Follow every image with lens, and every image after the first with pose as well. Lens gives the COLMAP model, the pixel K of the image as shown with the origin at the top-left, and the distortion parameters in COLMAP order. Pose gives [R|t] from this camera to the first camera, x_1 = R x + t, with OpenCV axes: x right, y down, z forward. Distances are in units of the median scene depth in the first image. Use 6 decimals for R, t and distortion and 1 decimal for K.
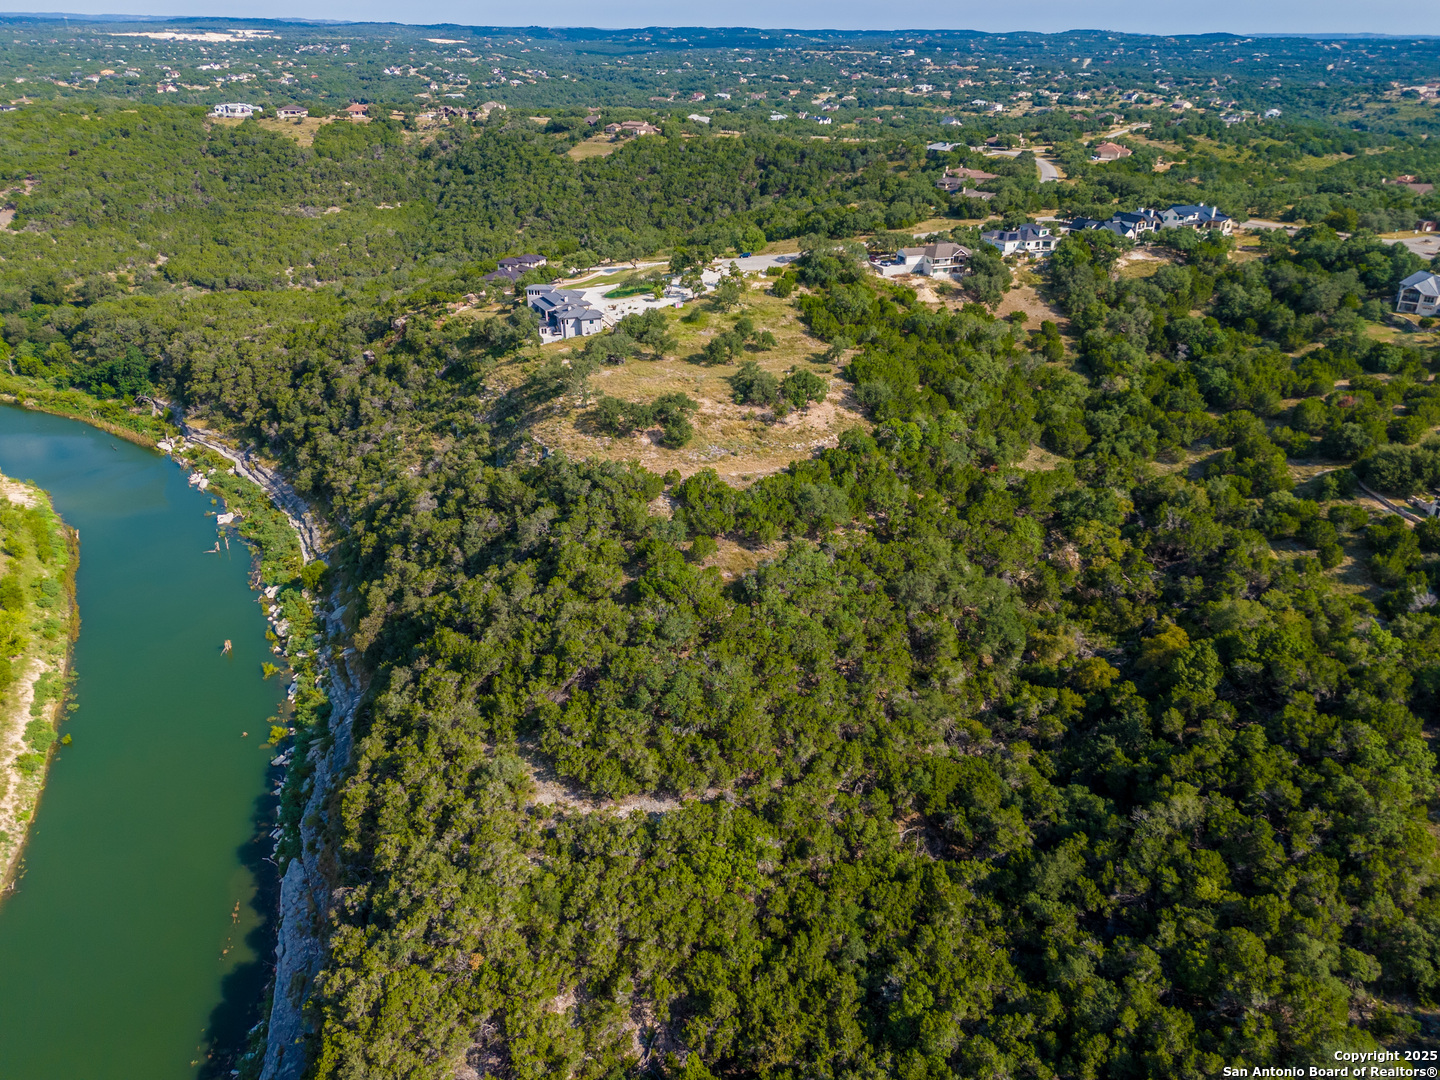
lens RADIAL K [[1057.0, 0, 720.3], [0, 1057.0, 536.8], [0, 0, 1]] dist [0.055645, -0.042785]
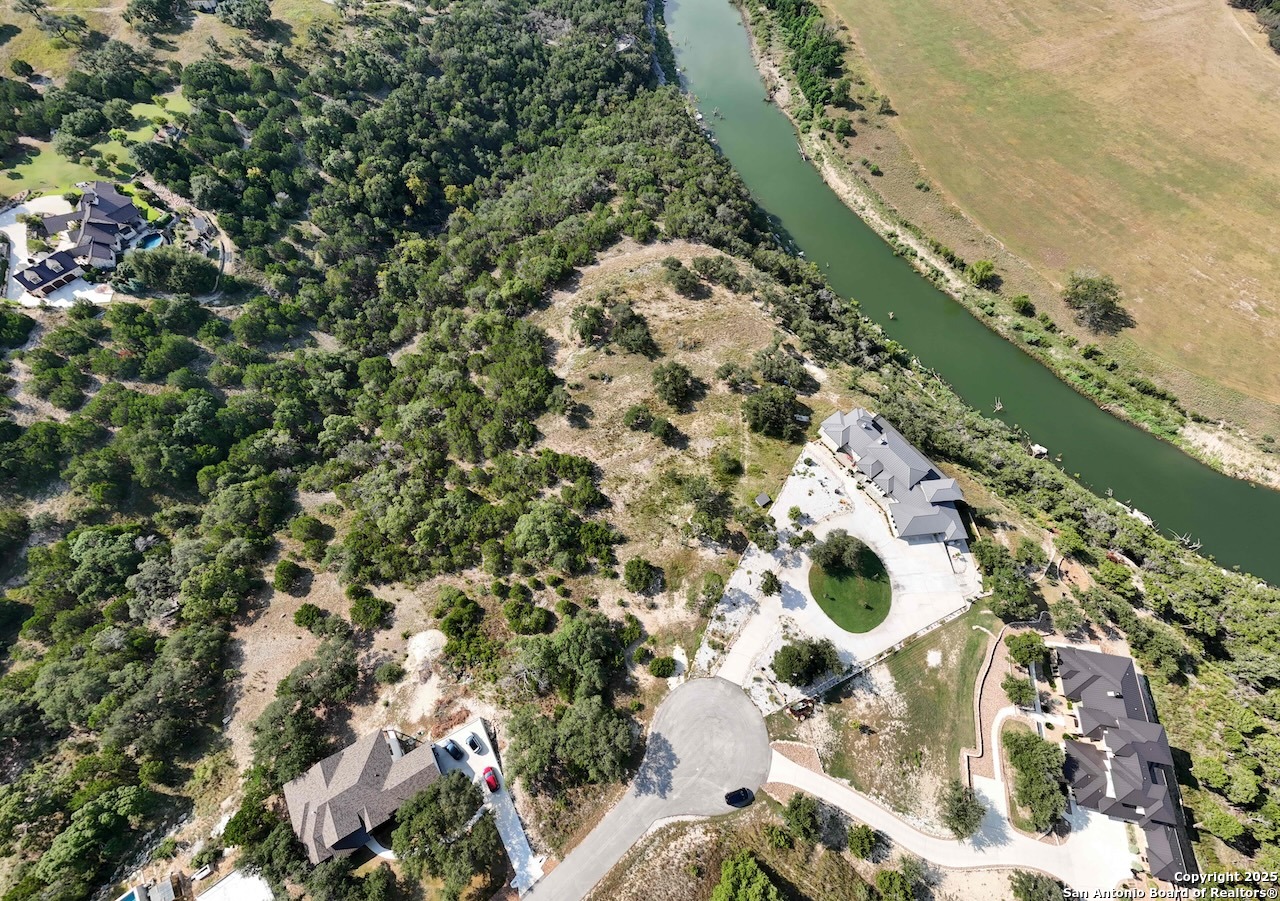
lens RADIAL K [[493.5, 0, 639.4], [0, 493.5, 461.5], [0, 0, 1]] dist [0.004989, 0.000281]
pose [[-0.985151, 0.138239, -0.101820, 0.078346], [-0.100658, 0.015389, 0.994802, -0.543934], [0.139087, 0.990279, -0.001246, 0.902753]]
